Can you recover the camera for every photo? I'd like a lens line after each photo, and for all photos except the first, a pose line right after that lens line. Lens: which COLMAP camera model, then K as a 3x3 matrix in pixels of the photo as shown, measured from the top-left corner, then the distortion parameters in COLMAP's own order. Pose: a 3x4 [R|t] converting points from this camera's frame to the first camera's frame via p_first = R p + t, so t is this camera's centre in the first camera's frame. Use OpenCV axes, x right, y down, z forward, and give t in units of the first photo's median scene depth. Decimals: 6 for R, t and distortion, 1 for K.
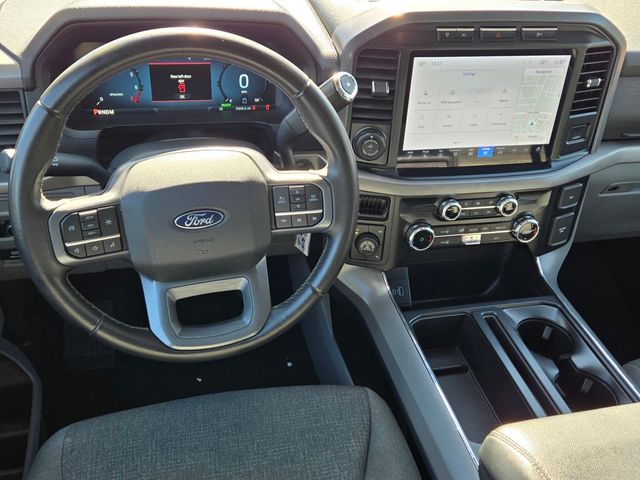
lens RADIAL K [[611.1, 0, 324.4], [0, 611.1, 270.0], [0, 0, 1]] dist [0.001742, 0.000000]
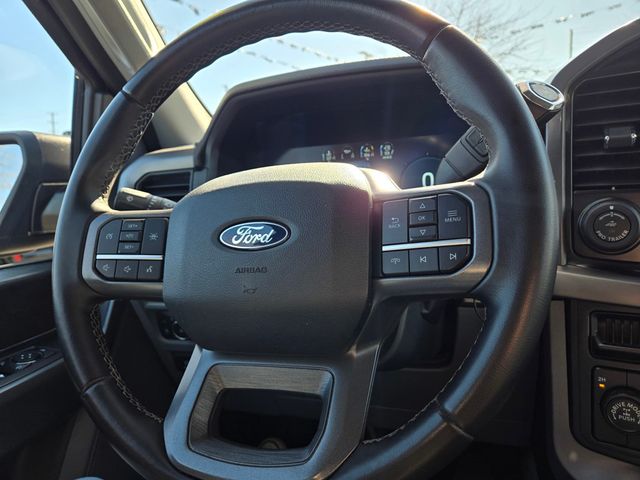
lens RADIAL K [[432.8, 0, 301.3], [0, 432.8, 228.9], [0, 0, 1]] dist [0.033752, -0.033978]
pose [[0.808204, -0.067412, -0.585031, 0.078056], [-0.271333, 0.839073, -0.471524, 0.085463], [0.522670, 0.539826, 0.659851, 0.549710]]
